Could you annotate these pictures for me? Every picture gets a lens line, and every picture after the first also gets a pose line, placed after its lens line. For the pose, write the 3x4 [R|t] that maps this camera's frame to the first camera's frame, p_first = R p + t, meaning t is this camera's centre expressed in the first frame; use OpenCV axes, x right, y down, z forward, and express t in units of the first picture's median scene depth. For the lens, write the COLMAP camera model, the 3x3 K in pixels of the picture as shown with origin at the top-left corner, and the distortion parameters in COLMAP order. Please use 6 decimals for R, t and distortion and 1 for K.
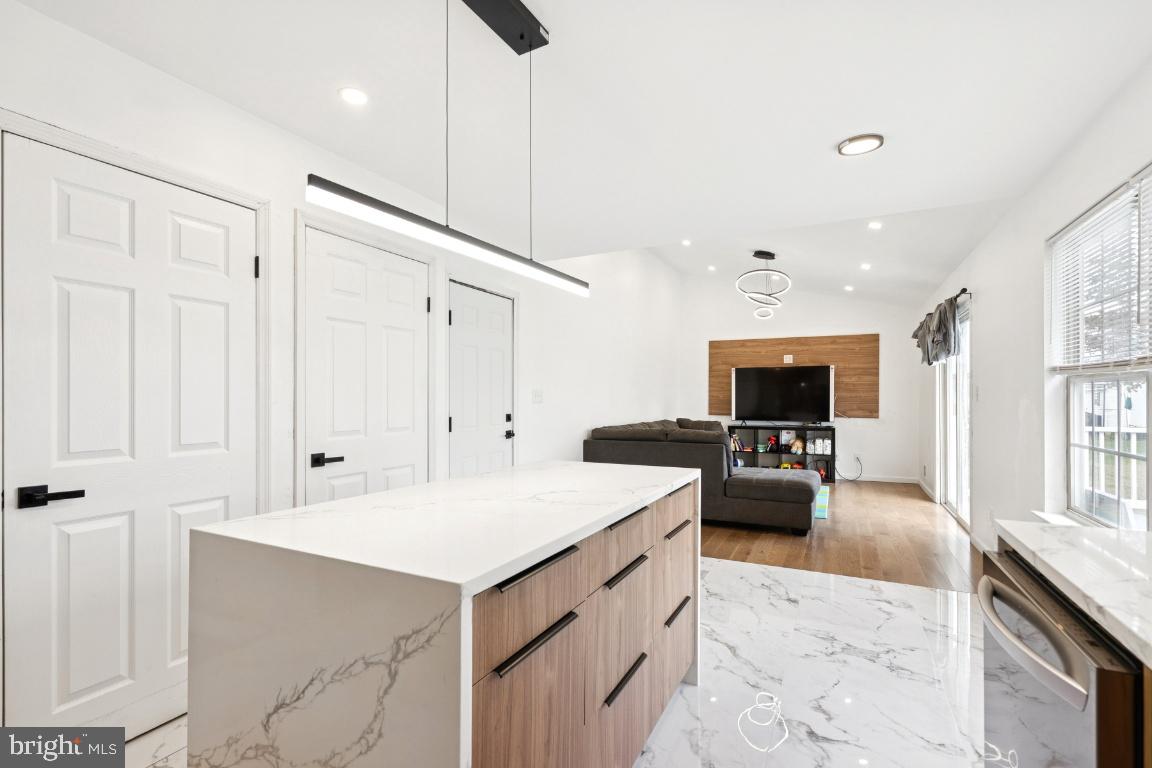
lens RADIAL K [[527.8, 0, 579.2], [0, 527.8, 387.2], [0, 0, 1]] dist [-0.000767, 0.000429]
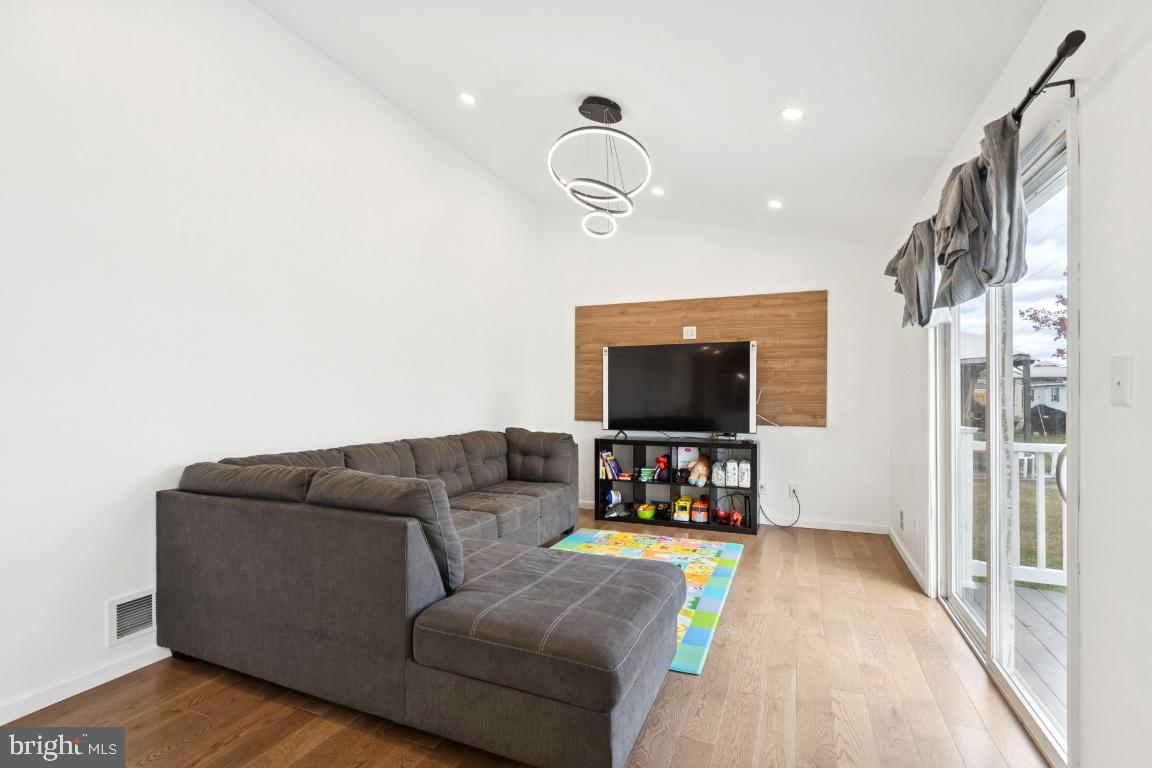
lens RADIAL K [[527.8, 0, 583.4], [0, 527.8, 384.1], [0, 0, 1]] dist [-0.000767, 0.000429]
pose [[0.997545, -0.000375, 0.070023, 0.235700], [0.000254, 0.999998, 0.001736, 0.007225], [-0.070023, -0.001714, 0.997544, 0.395921]]
